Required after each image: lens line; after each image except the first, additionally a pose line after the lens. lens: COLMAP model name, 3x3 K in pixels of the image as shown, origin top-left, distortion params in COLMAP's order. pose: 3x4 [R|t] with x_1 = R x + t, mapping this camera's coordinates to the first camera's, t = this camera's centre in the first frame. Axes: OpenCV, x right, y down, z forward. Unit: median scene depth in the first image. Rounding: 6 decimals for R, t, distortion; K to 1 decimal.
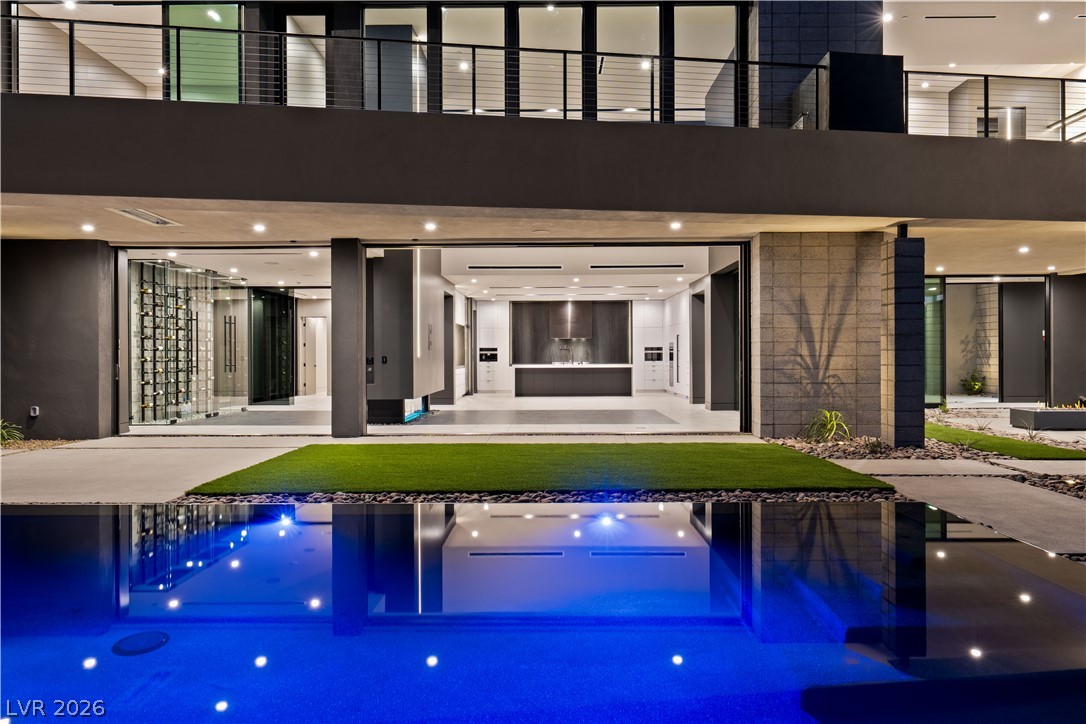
lens RADIAL K [[704.3, 0, 542.9], [0, 704.3, 362.9], [0, 0, 1]] dist [-0.000197, 0.000071]
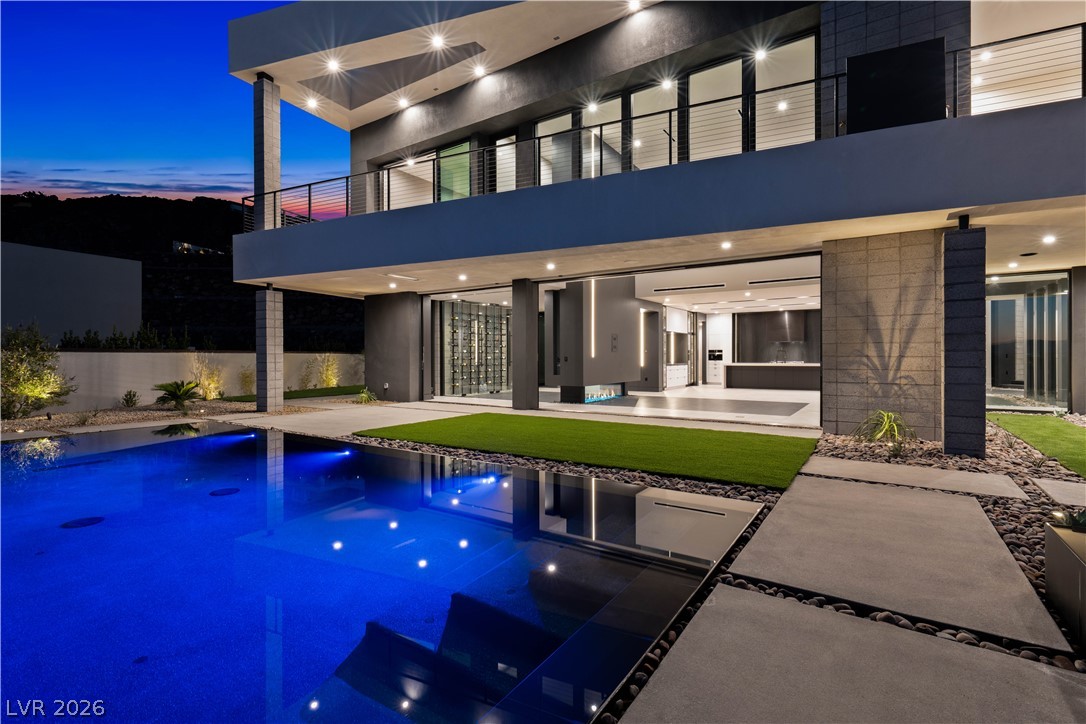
lens RADIAL K [[497.1, 0, 544.1], [0, 497.1, 361.1], [0, 0, 1]] dist [0.001478, -0.001127]
pose [[0.837519, 0.006785, -0.546366, 0.352230], [-0.006444, 0.999976, 0.002540, -0.002285], [0.546371, 0.001394, 0.837542, 0.129009]]
